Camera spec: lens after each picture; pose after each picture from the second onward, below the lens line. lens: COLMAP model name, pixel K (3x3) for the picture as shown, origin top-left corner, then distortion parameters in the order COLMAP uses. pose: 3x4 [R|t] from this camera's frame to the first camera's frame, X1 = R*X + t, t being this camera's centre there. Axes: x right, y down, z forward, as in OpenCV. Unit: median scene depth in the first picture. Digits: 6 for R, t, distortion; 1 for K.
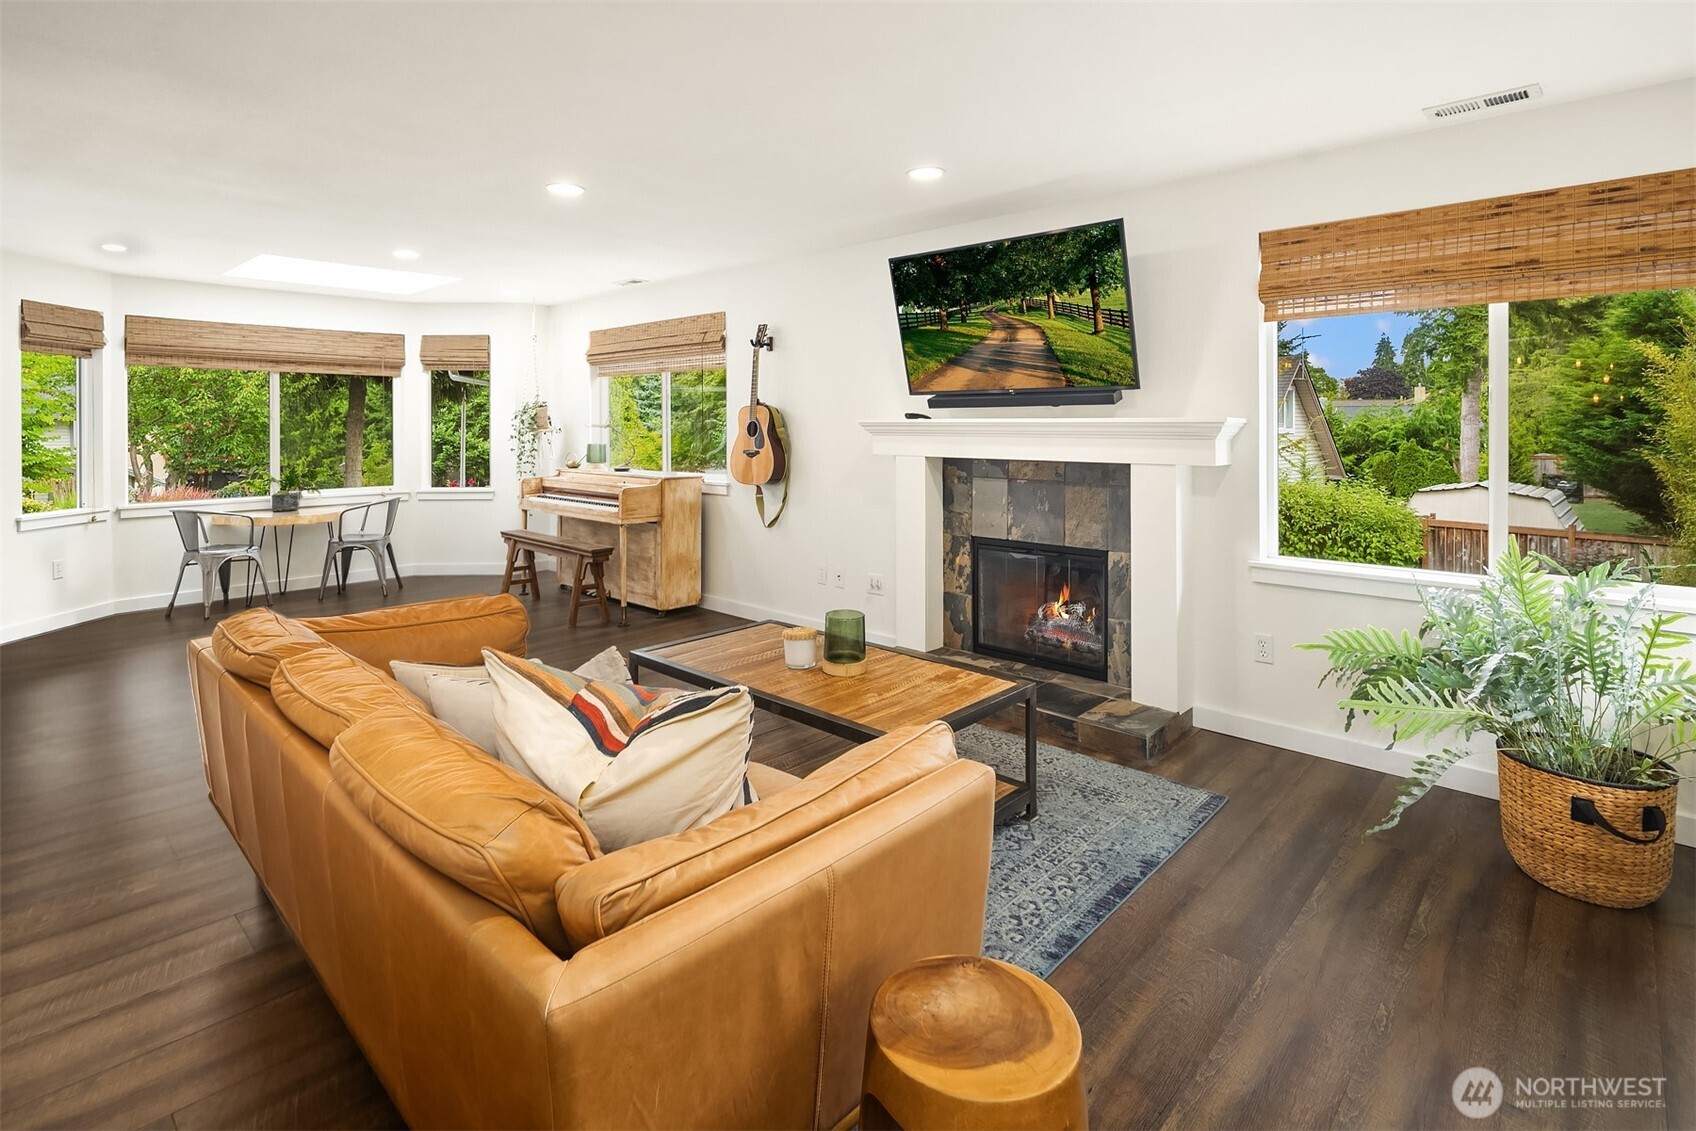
lens RADIAL K [[839.0, 0, 863.3], [0, 839.0, 428.7], [0, 0, 1]] dist [0.006363, -0.004284]
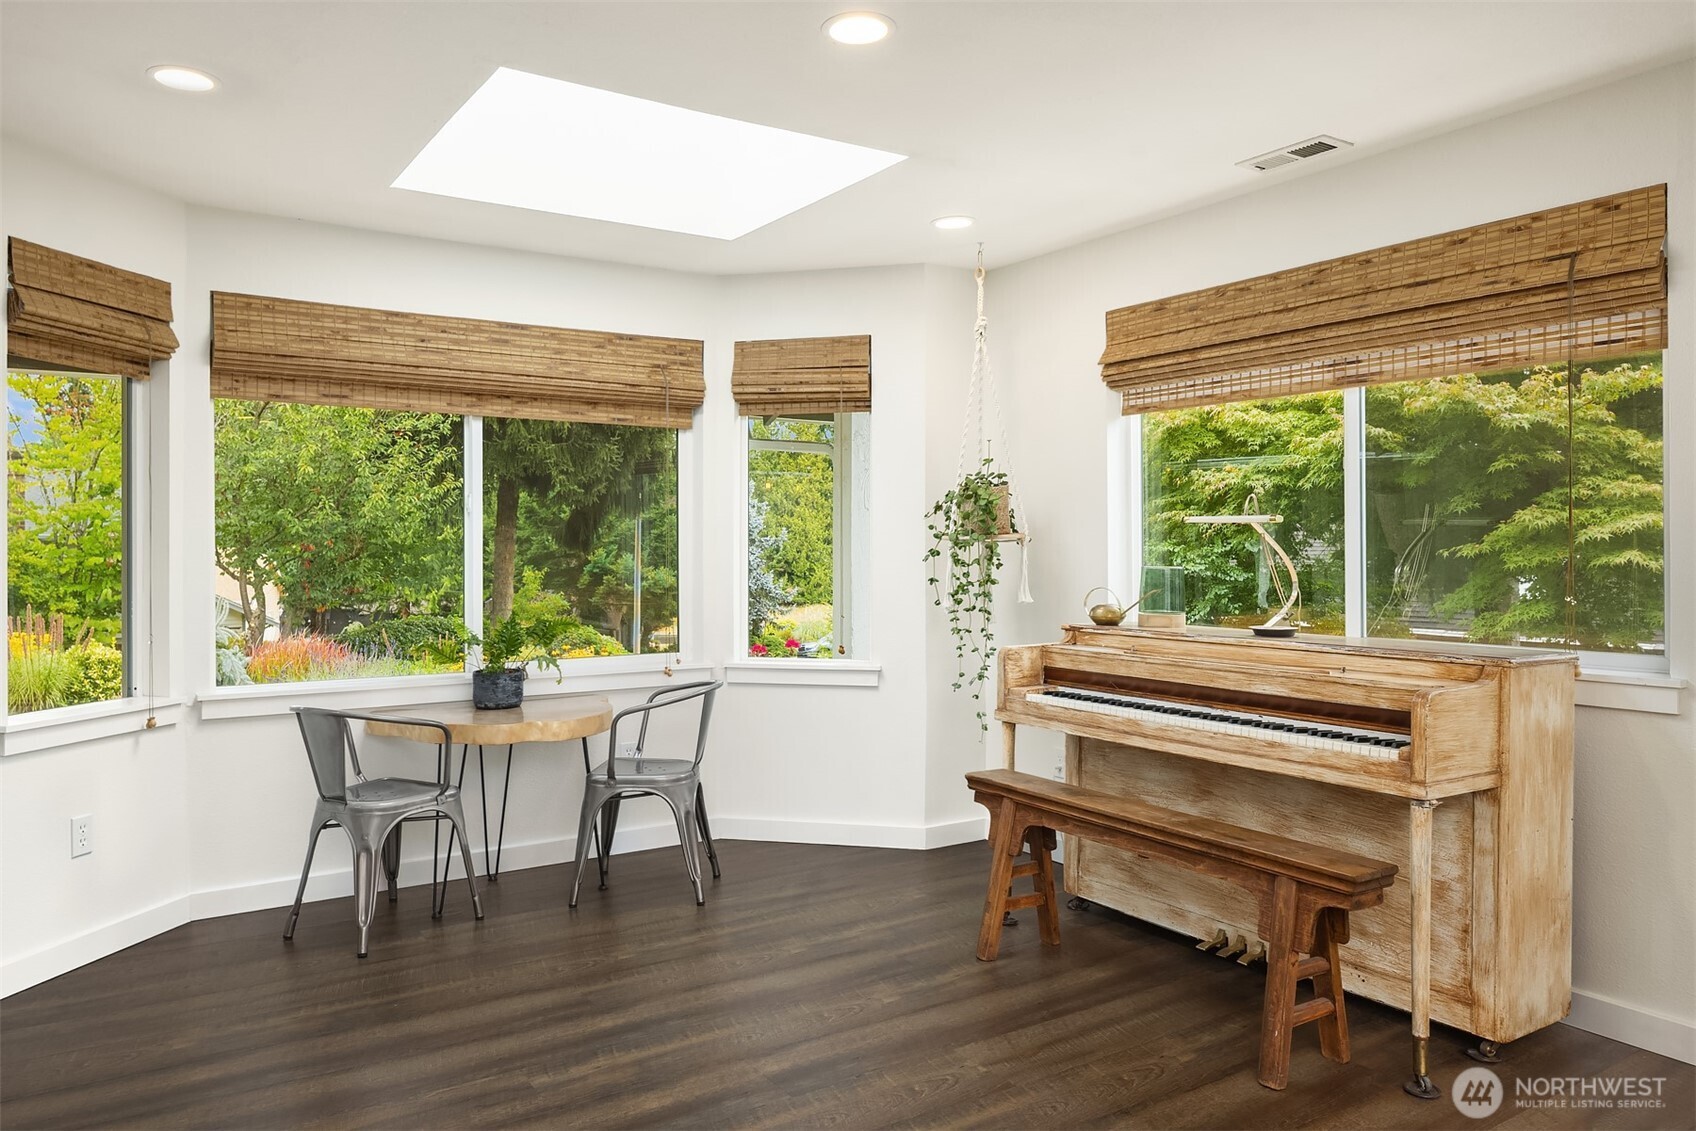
lens RADIAL K [[1153.9, 0, 841.4], [0, 1153.9, 557.6], [0, 0, 1]] dist [-0.009776, 0.001671]
pose [[0.971729, 0.001533, -0.236093, -0.490207], [-0.001194, 0.999998, 0.001581, 0.018377], [0.236095, -0.001254, 0.971729, 0.586946]]
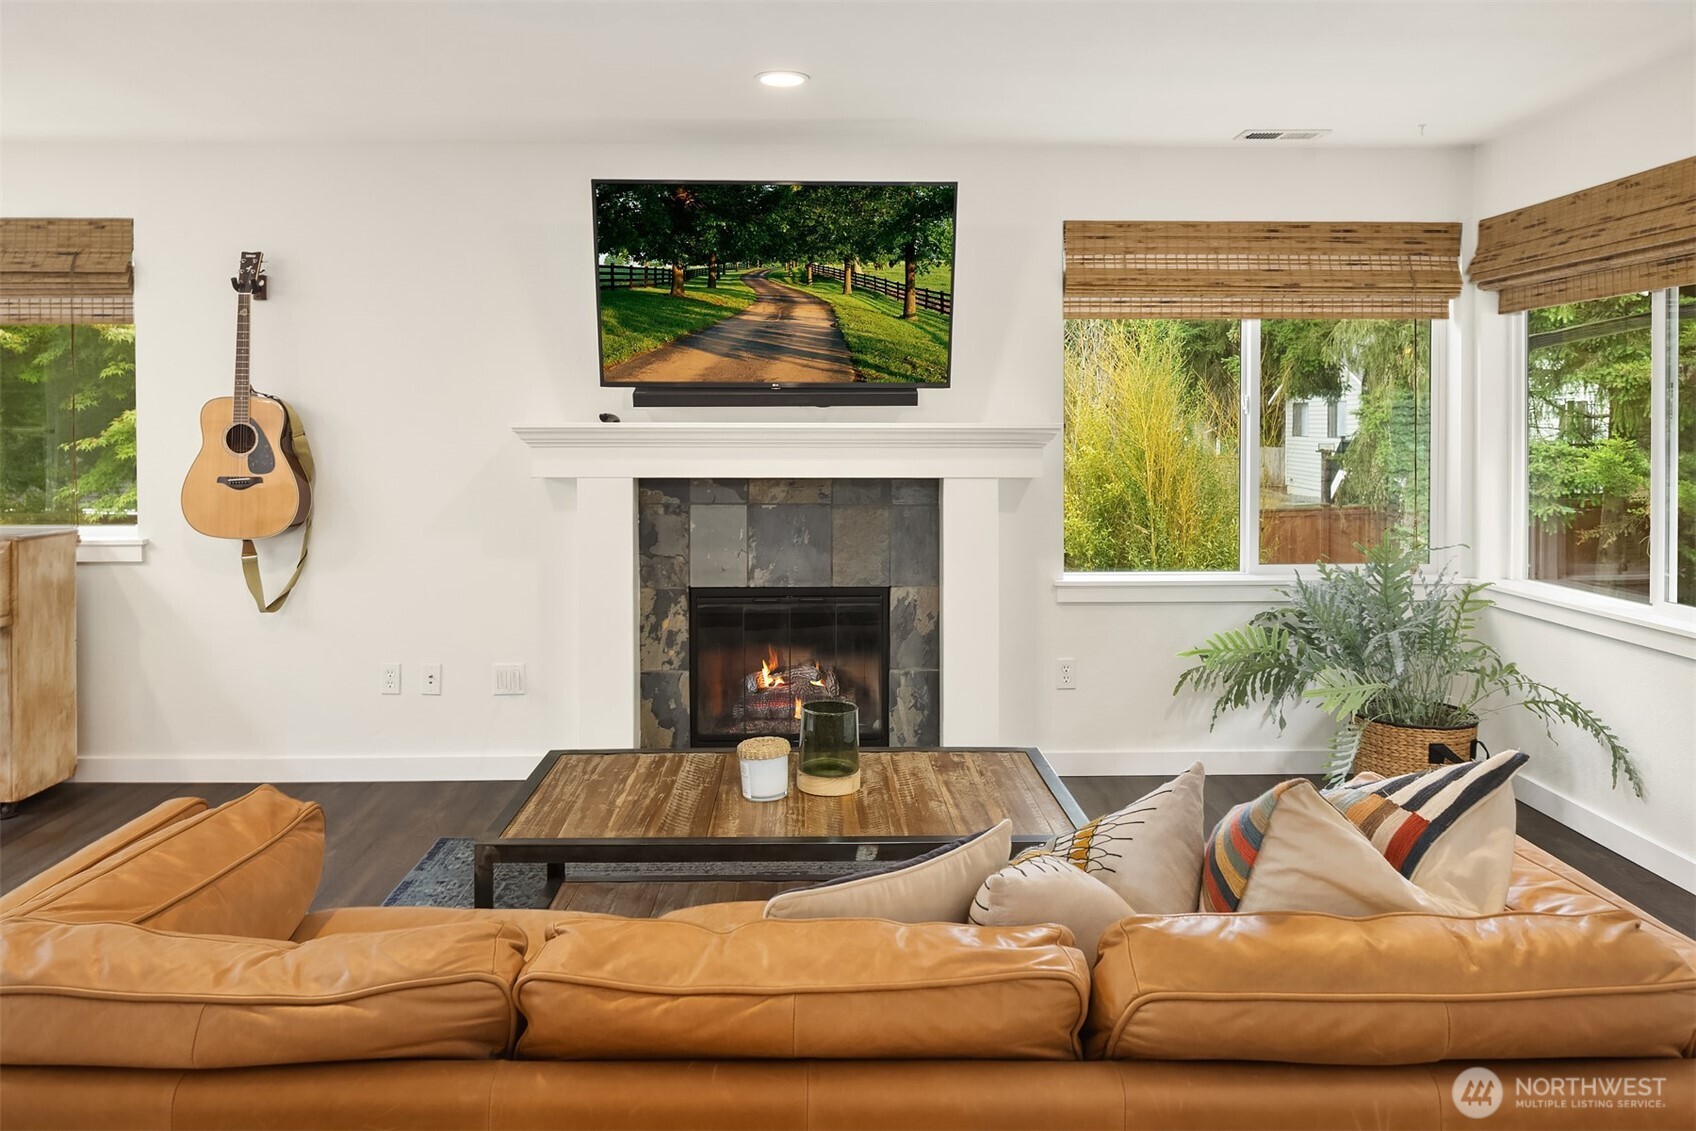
lens RADIAL K [[1153.9, 0, 817.9], [0, 1153.9, 441.4], [0, 0, 1]] dist [-0.009776, 0.001671]
pose [[0.719599, -0.007358, 0.694351, -0.459945], [0.003004, 0.999967, 0.007483, -0.002810], [-0.694384, -0.003299, 0.719597, 0.217010]]
